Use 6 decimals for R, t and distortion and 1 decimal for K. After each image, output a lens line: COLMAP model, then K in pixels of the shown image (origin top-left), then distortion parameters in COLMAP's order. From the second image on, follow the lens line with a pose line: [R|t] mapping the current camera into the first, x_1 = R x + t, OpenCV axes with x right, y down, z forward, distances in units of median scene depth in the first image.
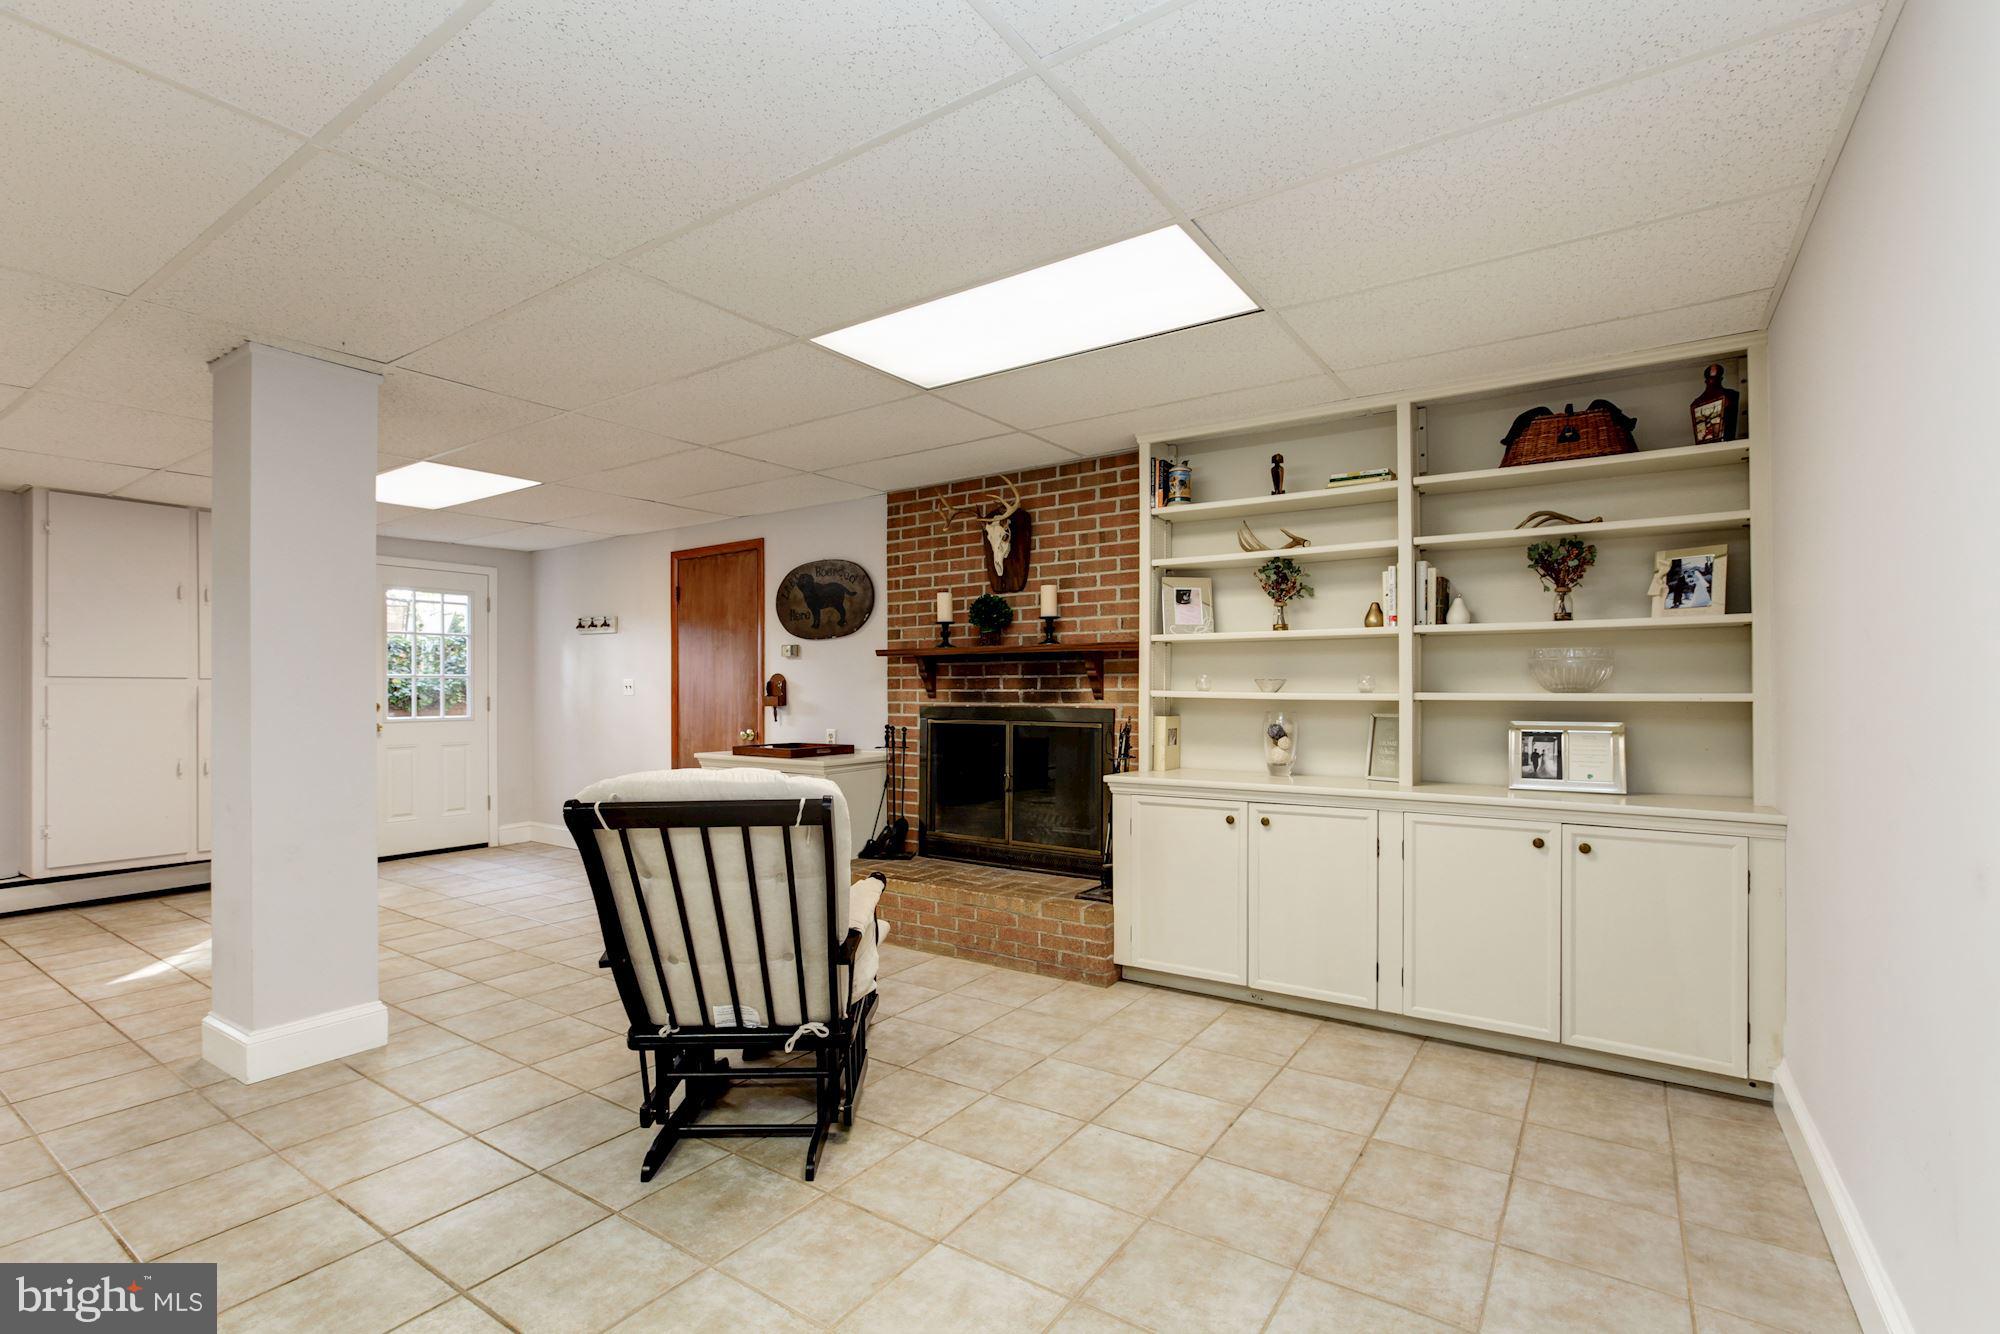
lens RADIAL K [[907.7, 0, 1008.1], [0, 907.7, 695.6], [0, 0, 1]] dist [-0.045255, 0.018393]
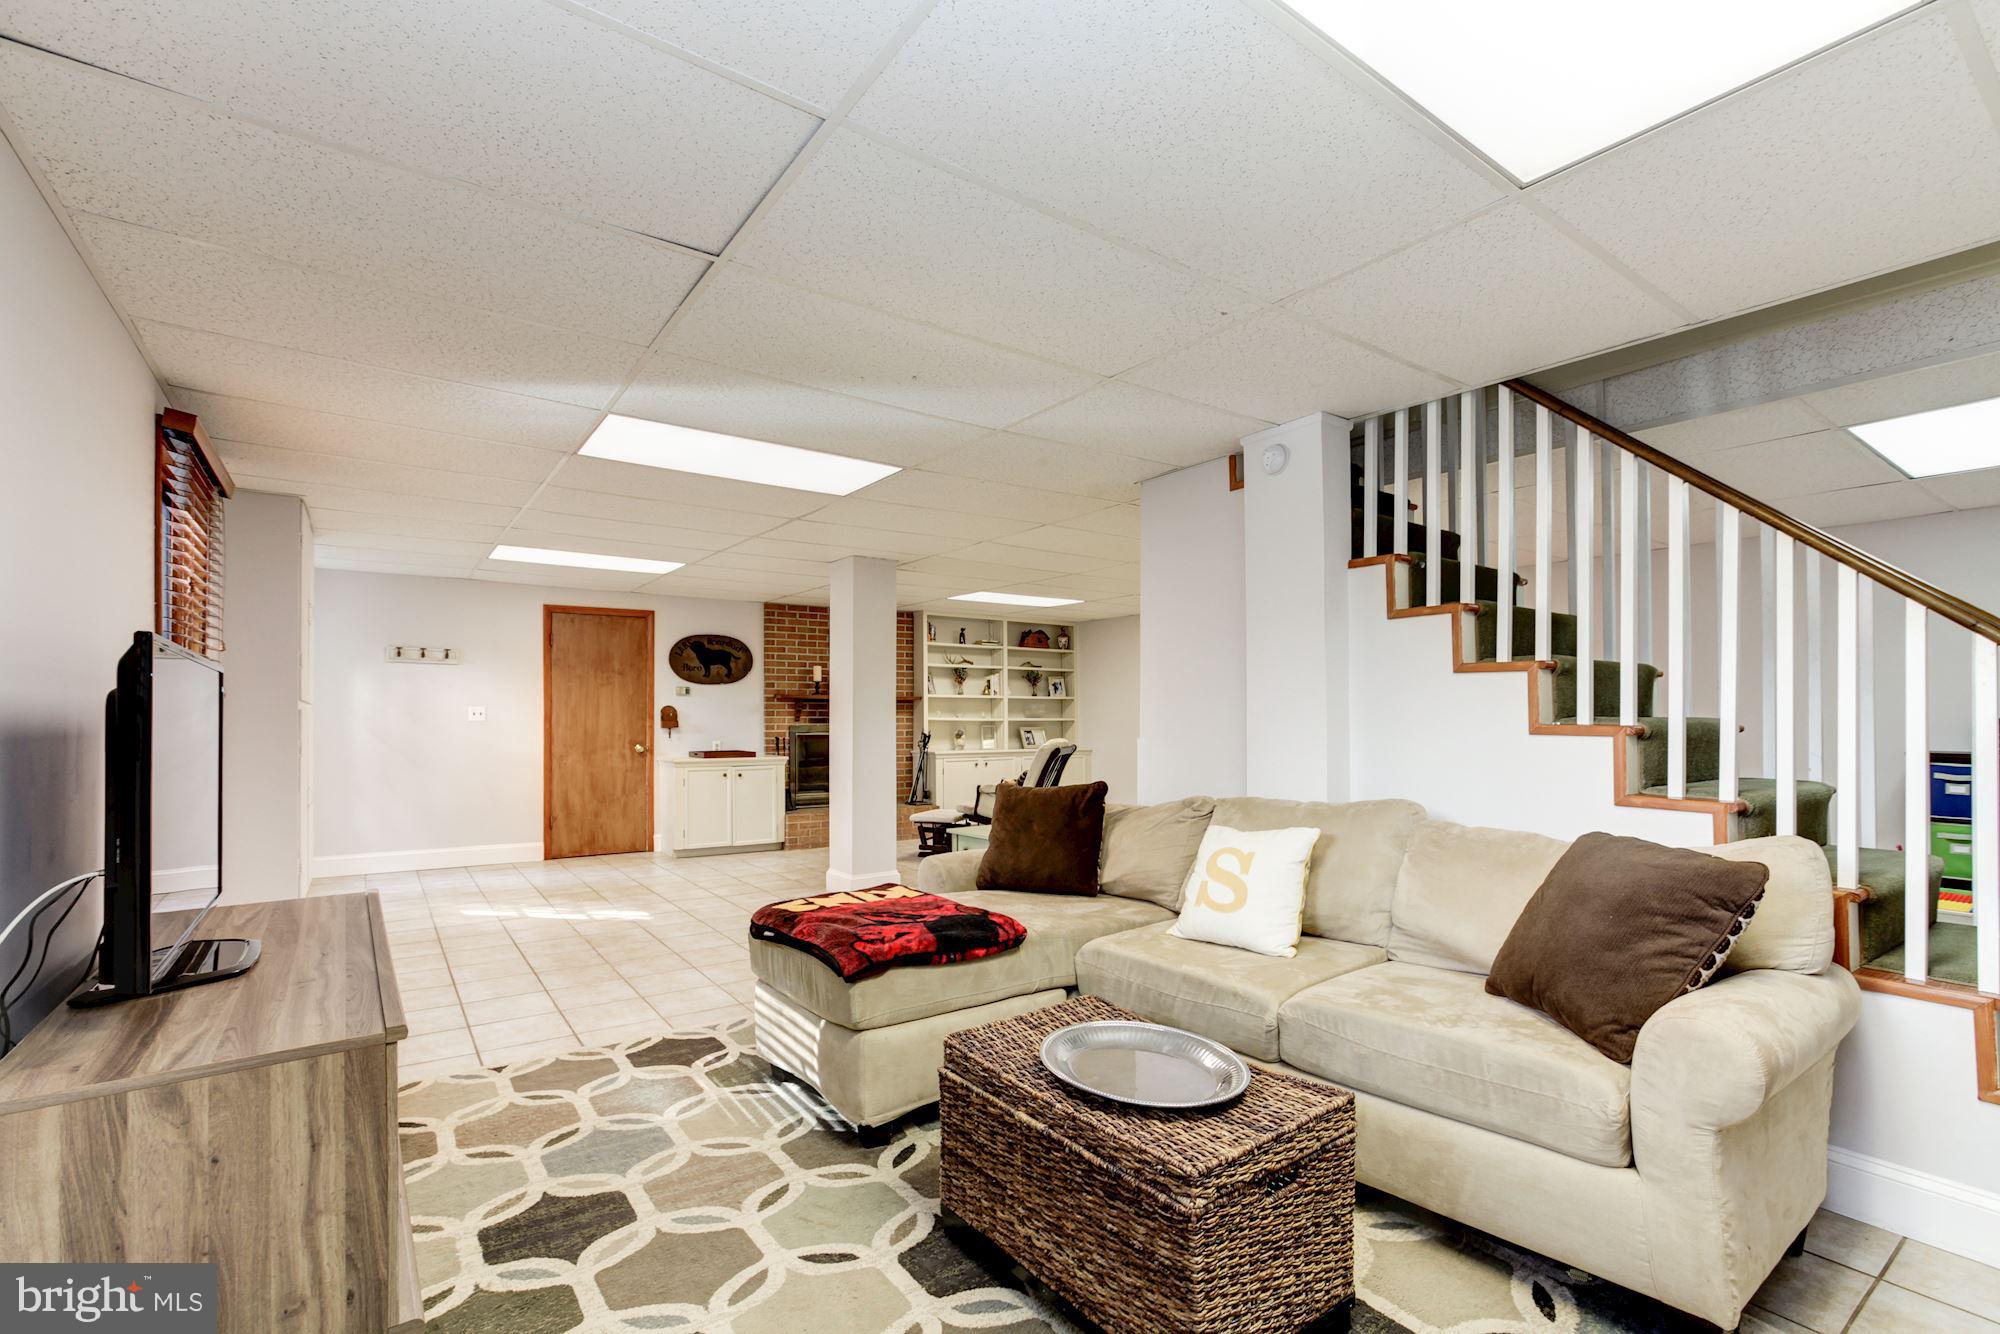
lens RADIAL K [[907.7, 0, 1008.1], [0, 907.7, 695.6], [0, 0, 1]] dist [-0.045255, 0.018393]
pose [[0.344540, 0.022197, 0.938509, -1.590656], [-0.000054, 0.999721, -0.023625, -0.006223], [-0.938772, 0.008090, 0.344445, -0.028264]]
